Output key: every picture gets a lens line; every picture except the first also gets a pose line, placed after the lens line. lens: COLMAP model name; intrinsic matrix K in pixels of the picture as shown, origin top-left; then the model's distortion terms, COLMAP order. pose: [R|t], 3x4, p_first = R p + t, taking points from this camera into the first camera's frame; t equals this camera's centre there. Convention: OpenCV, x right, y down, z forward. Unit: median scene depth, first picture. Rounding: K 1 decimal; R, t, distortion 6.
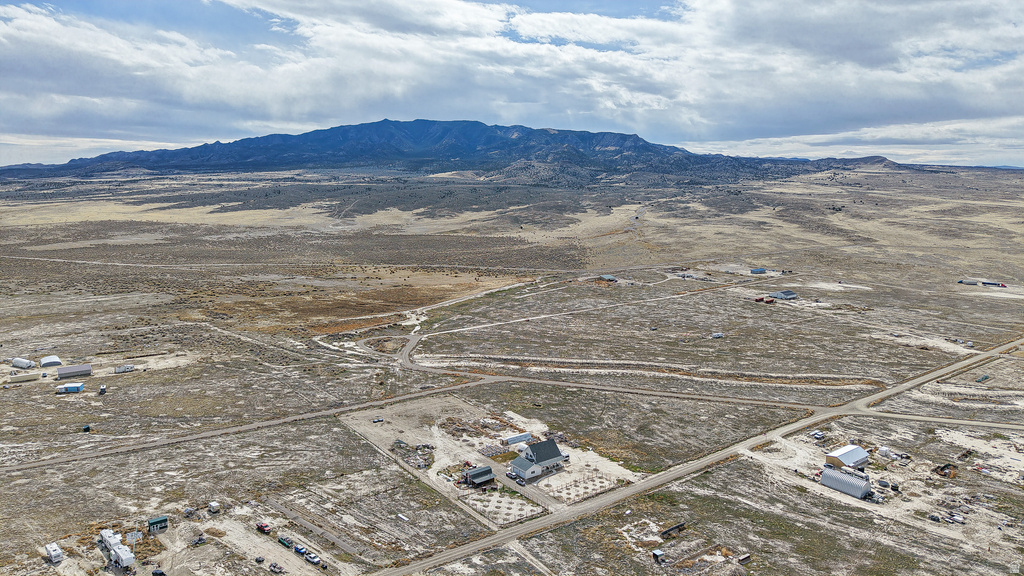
lens RADIAL K [[685.1, 0, 511.8], [0, 685.1, 285.3], [0, 0, 1]] dist [0.057992, -0.077481]
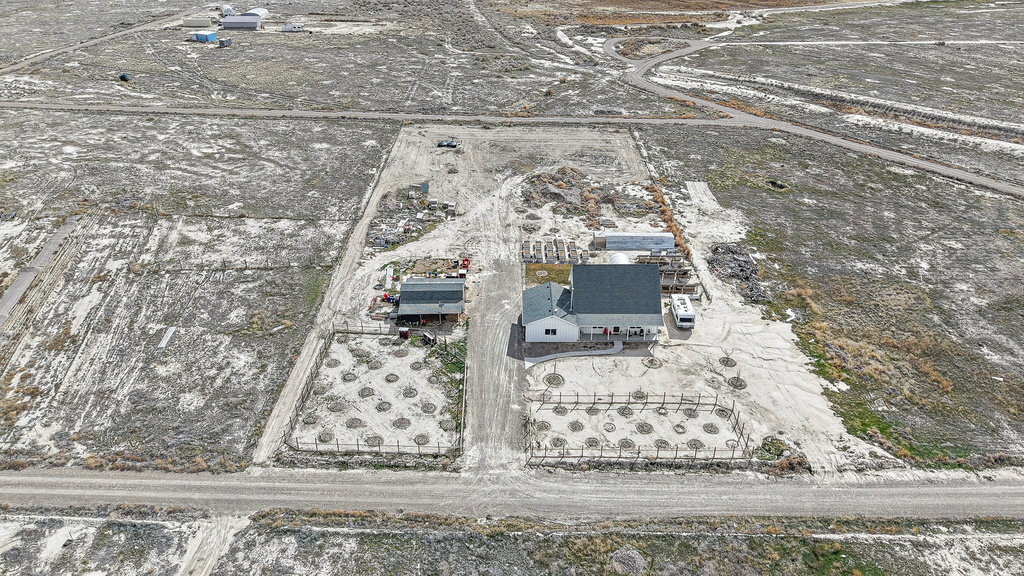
lens RADIAL K [[685.1, 0, 511.8], [0, 685.1, 285.3], [0, 0, 1]] dist [0.057992, -0.077481]
pose [[0.794892, 0.293542, -0.531018, 0.174107], [-0.088602, 0.921958, 0.377020, 0.089452], [0.600247, -0.252641, 0.758865, 0.591079]]
